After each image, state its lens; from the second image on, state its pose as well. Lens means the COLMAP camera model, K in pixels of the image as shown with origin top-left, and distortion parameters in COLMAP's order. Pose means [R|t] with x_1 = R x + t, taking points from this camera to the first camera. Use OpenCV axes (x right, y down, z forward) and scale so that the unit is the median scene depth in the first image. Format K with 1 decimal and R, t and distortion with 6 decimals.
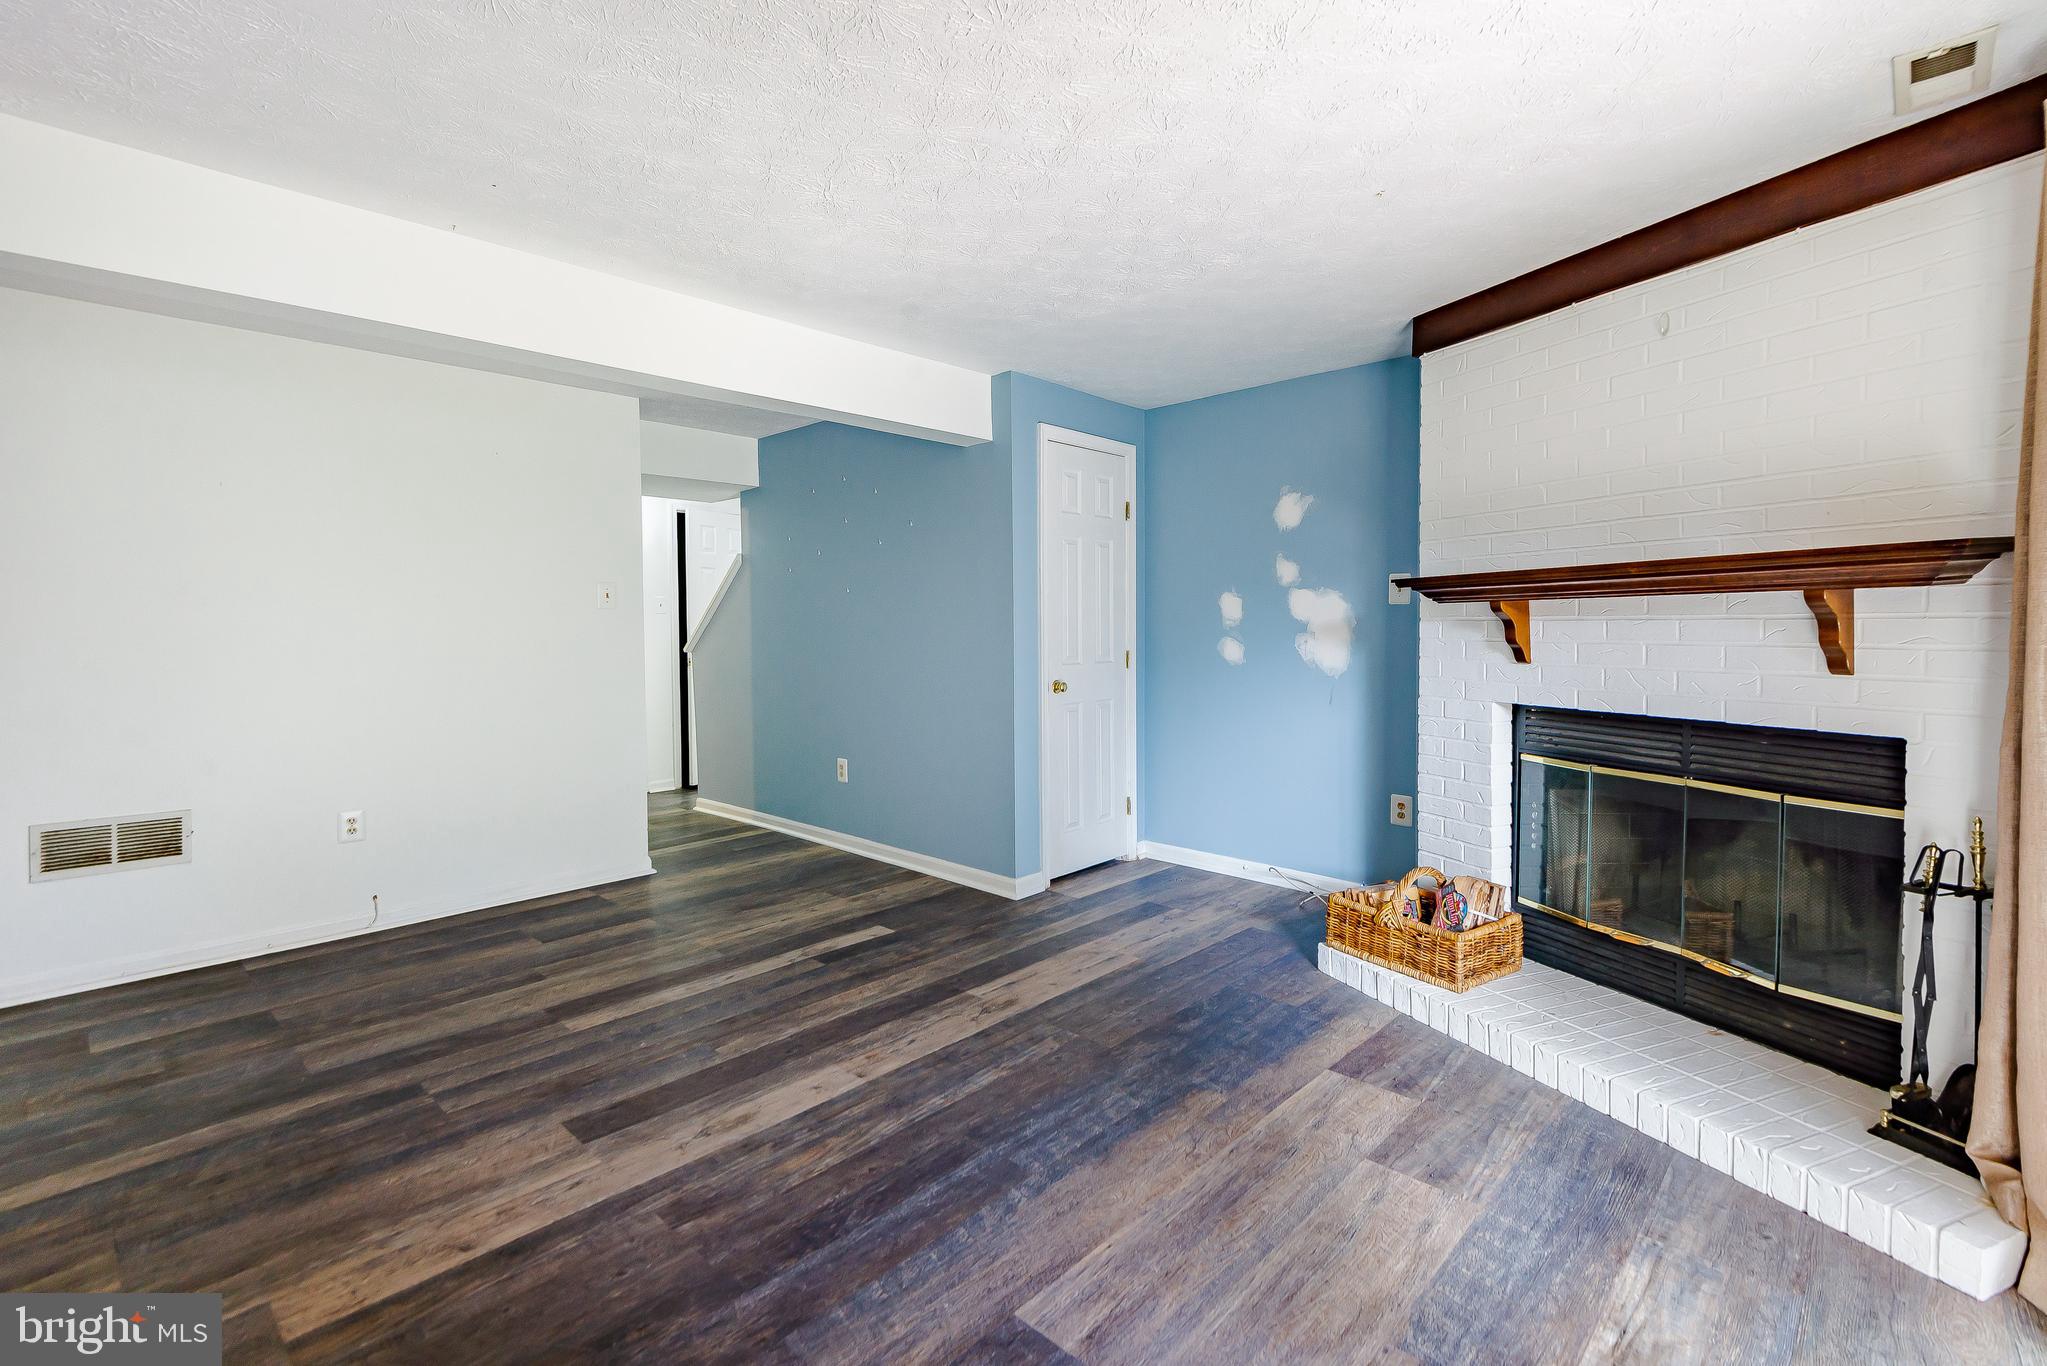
lens RADIAL K [[920.4, 0, 1019.2], [0, 920.4, 651.2], [0, 0, 1]] dist [0.022929, -0.001200]
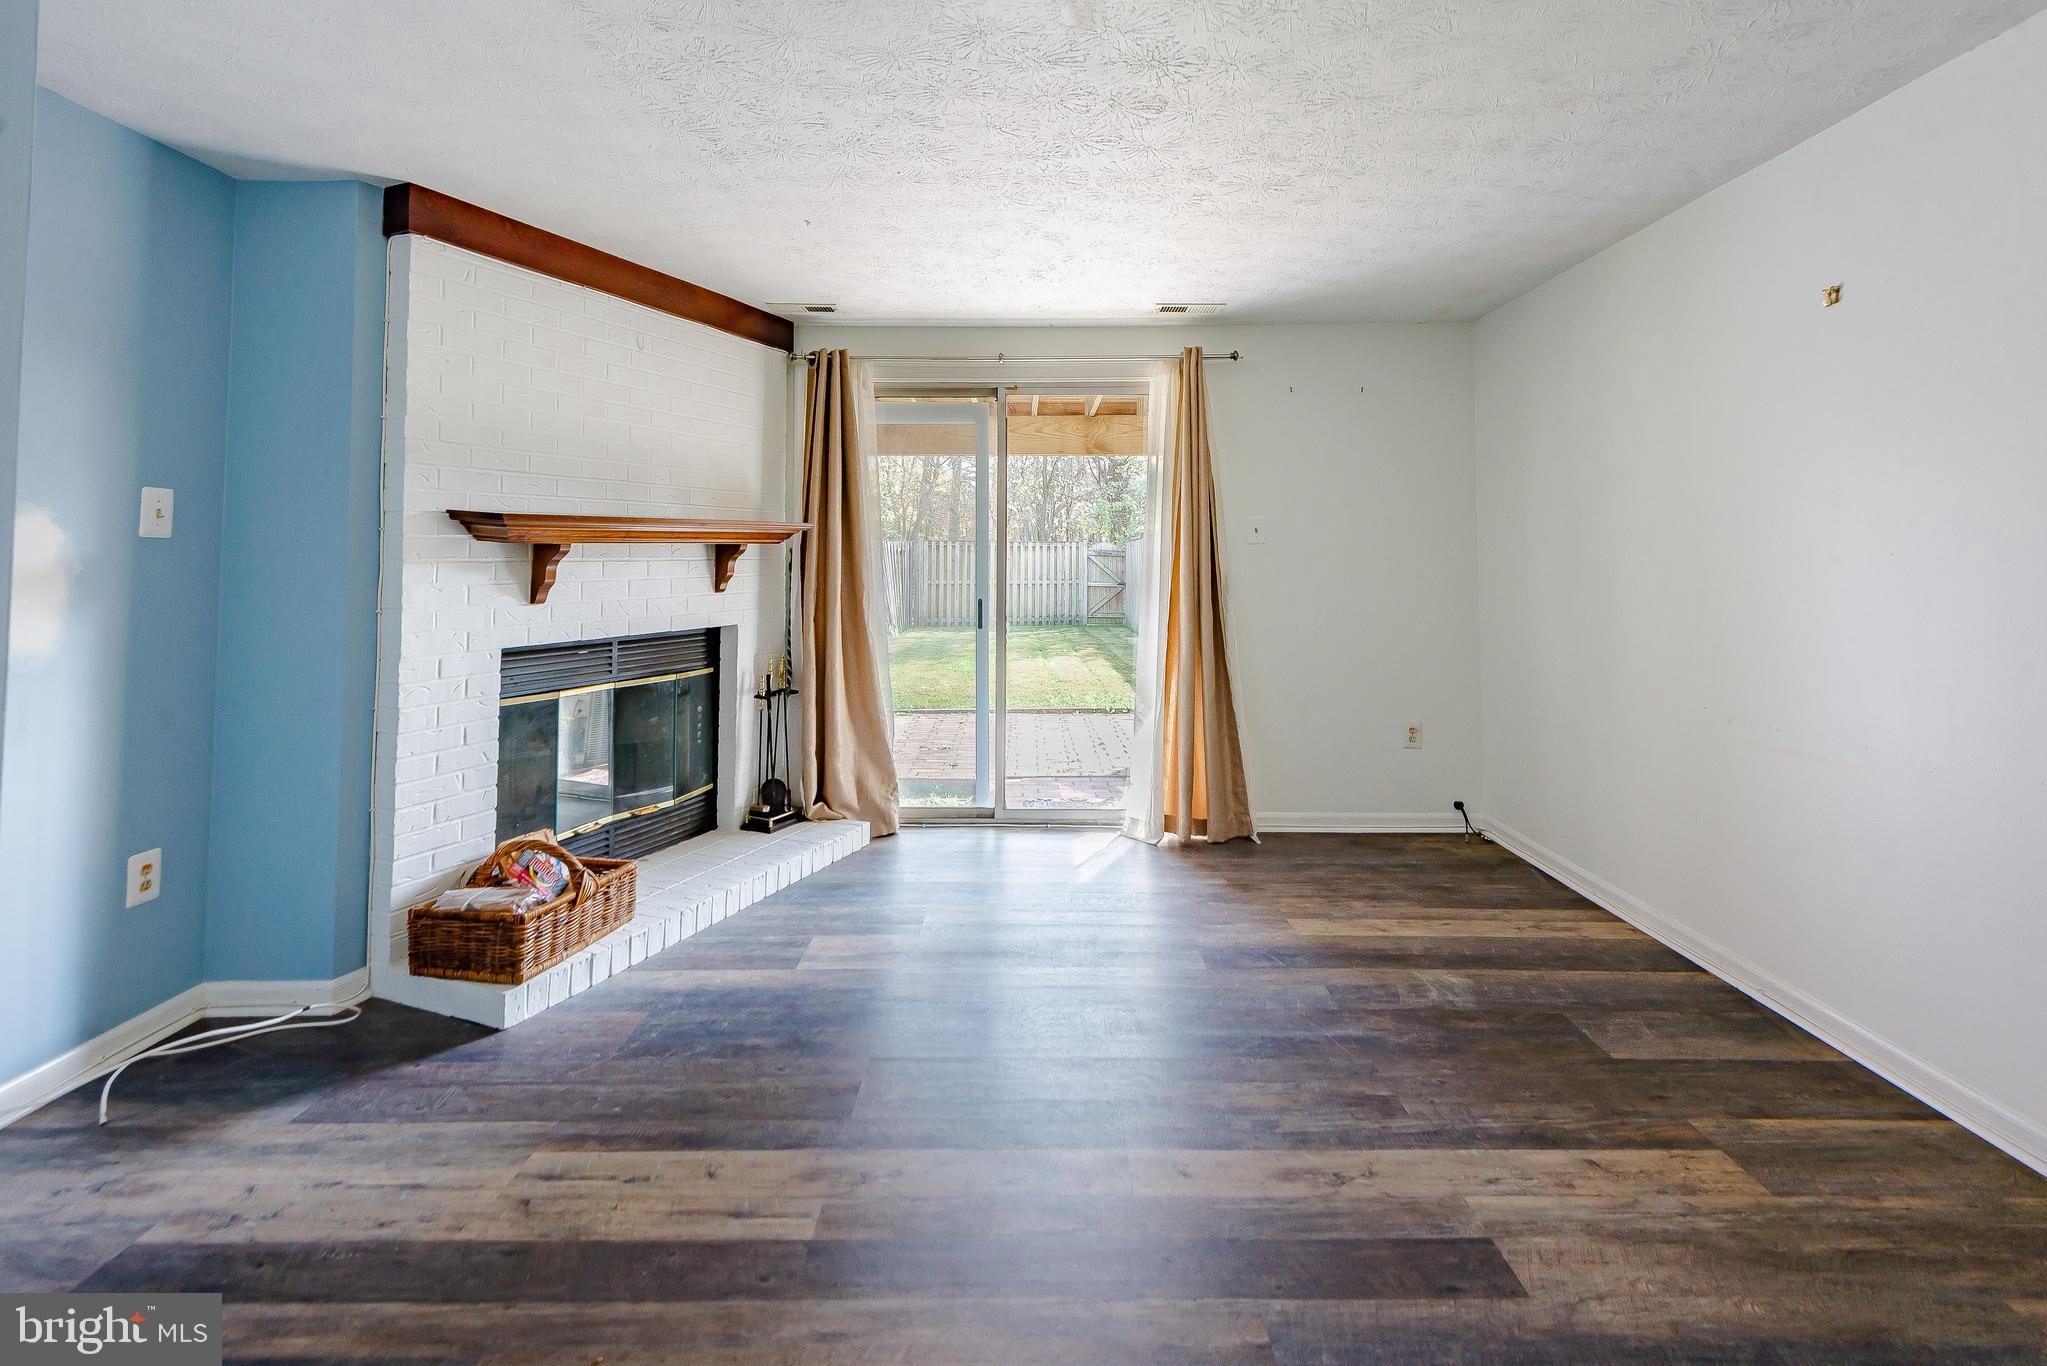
lens RADIAL K [[965.5, 0, 1026.8], [0, 965.5, 514.0], [0, 0, 1]] dist [0.044492, -0.022045]
pose [[-0.685167, 0.041263, 0.727217, -0.624797], [0.032212, 0.999134, -0.026342, -0.041094], [-0.727674, 0.005377, -0.685902, 1.392228]]
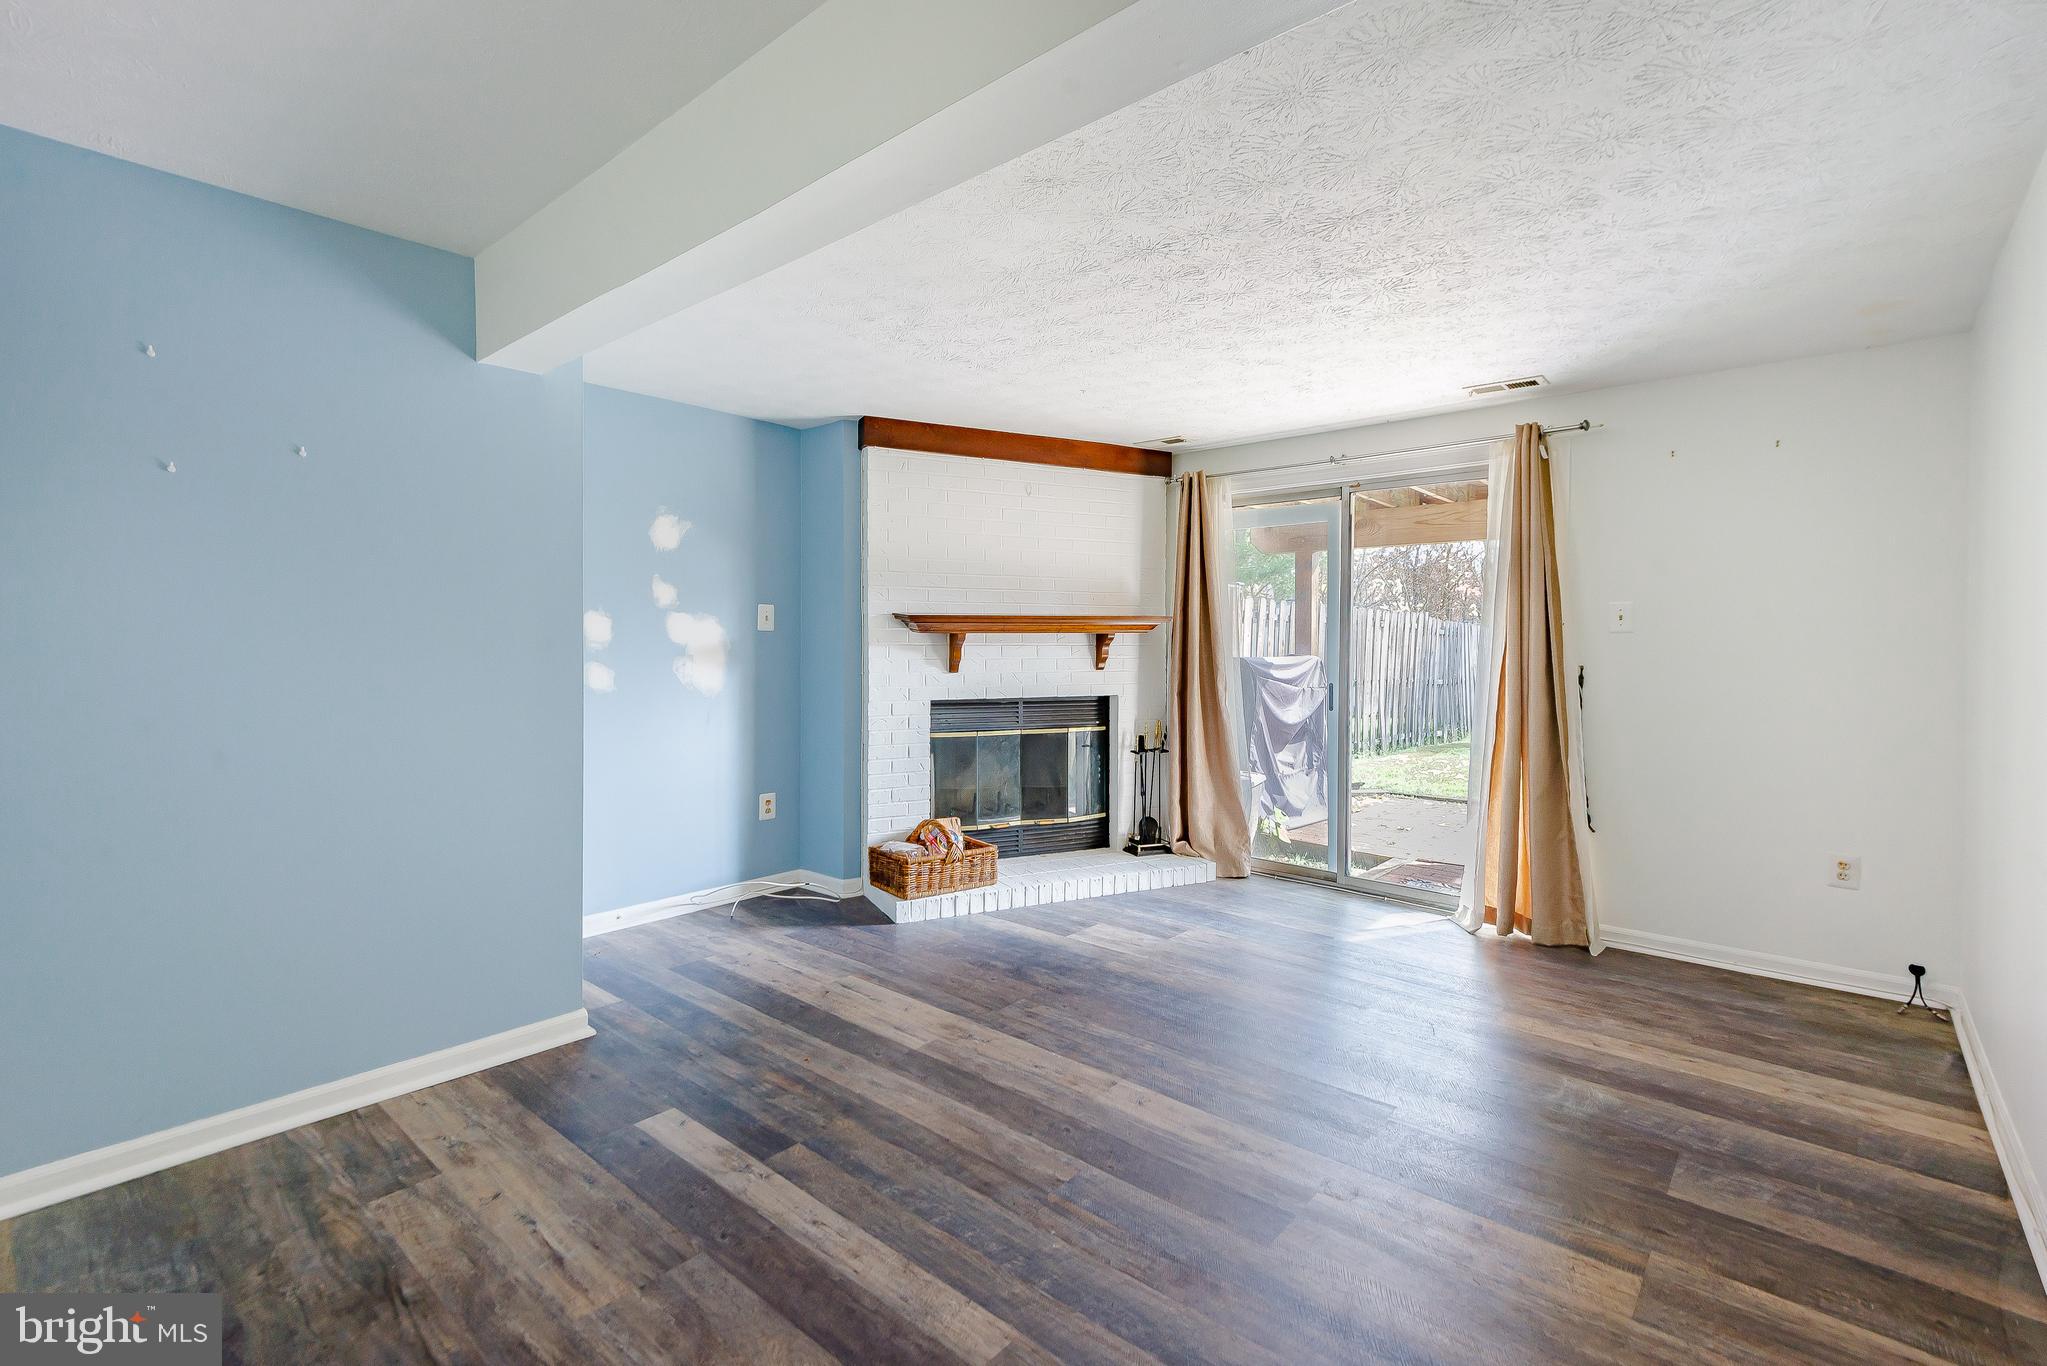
lens RADIAL K [[920.4, 0, 1019.2], [0, 920.4, 651.2], [0, 0, 1]] dist [0.022929, -0.001200]
pose [[-0.041539, -0.002740, 0.999133, -1.042681], [0.029159, 0.999567, 0.003953, -0.026910], [-0.998711, 0.029298, -0.041441, 0.986566]]
